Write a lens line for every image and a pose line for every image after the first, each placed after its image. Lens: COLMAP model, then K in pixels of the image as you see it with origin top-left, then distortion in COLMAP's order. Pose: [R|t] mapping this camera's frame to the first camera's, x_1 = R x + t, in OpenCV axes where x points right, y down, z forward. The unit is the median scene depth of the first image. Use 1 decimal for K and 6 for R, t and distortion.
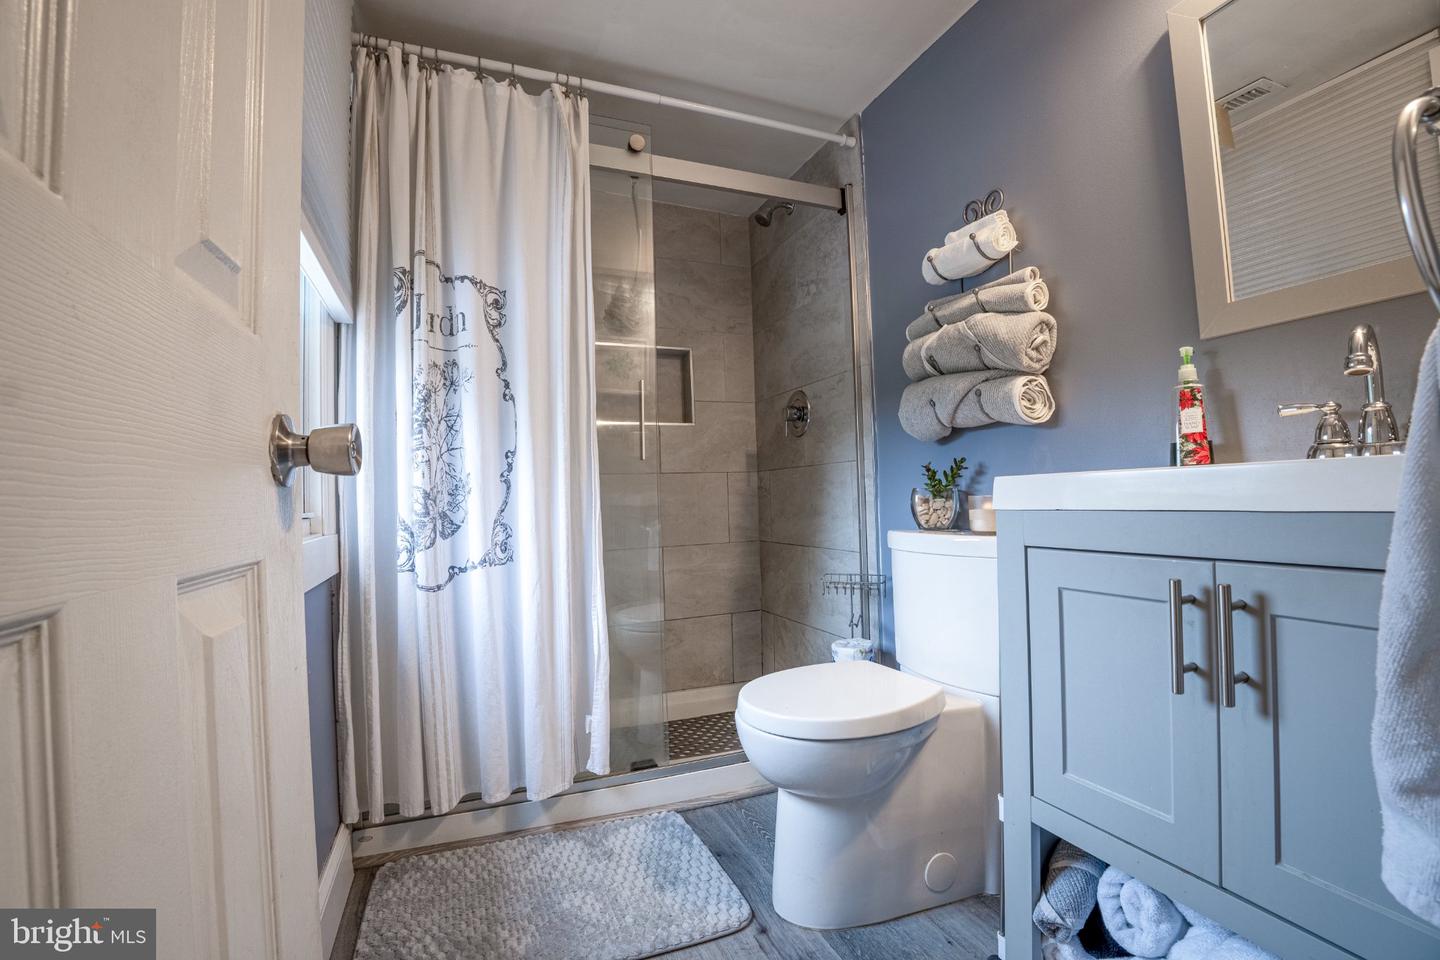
lens RADIAL K [[622.3, 0, 716.6], [0, 622.3, 487.3], [0, 0, 1]] dist [-0.045872, 0.000049]
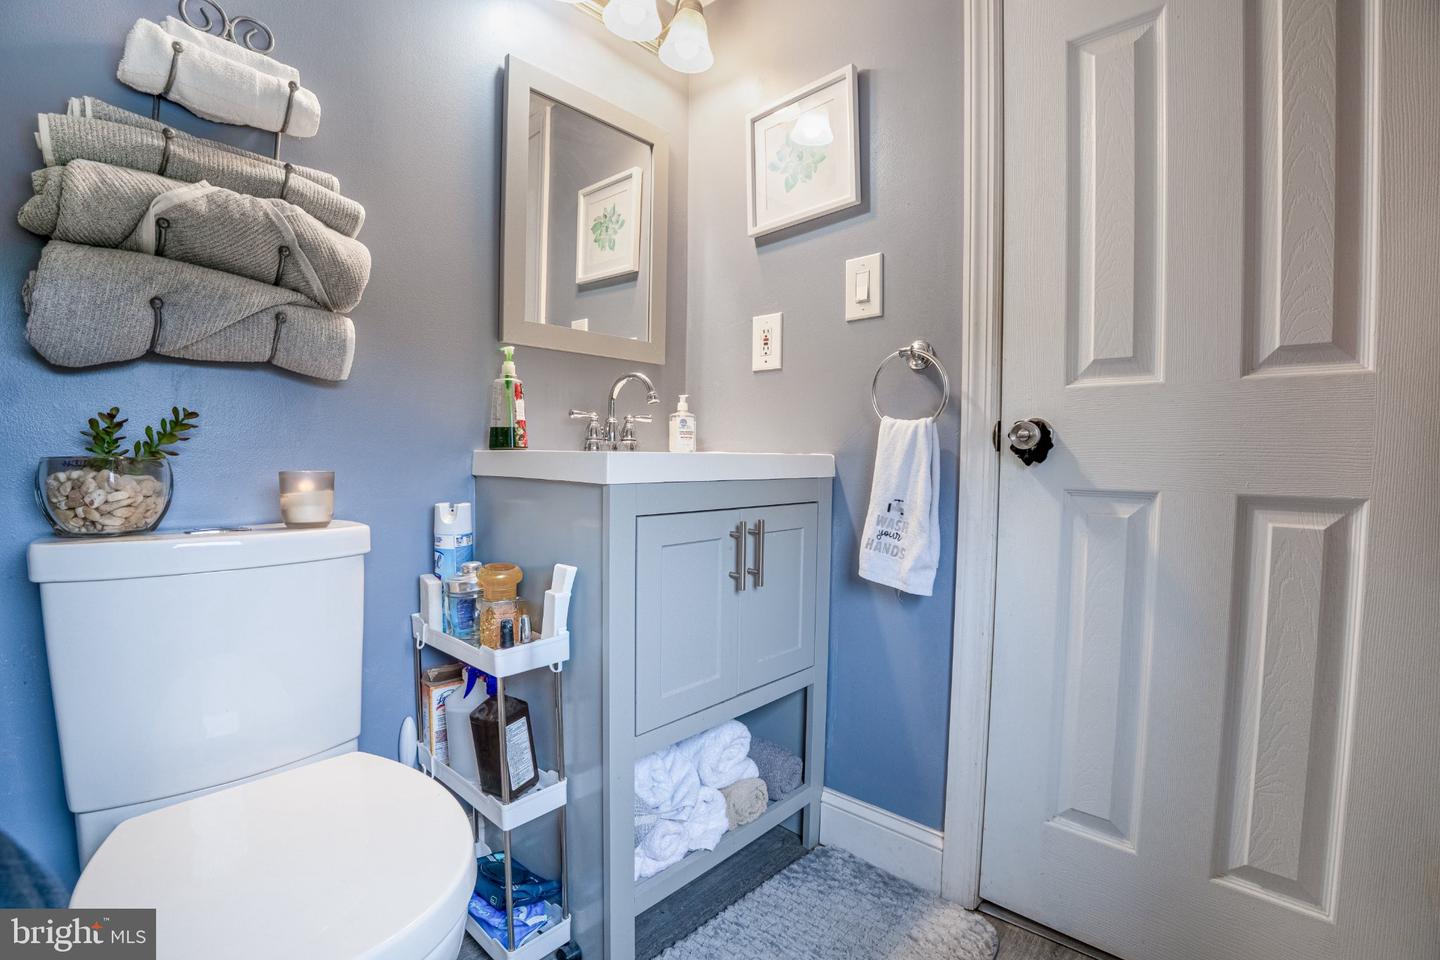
lens RADIAL K [[622.3, 0, 718.3], [0, 622.3, 475.1], [0, 0, 1]] dist [-0.045872, 0.000049]
pose [[-0.411449, 0.001626, 0.911431, -0.503285], [-0.008758, 0.999945, -0.005737, 0.022886], [-0.911391, -0.010342, -0.411412, 1.151572]]
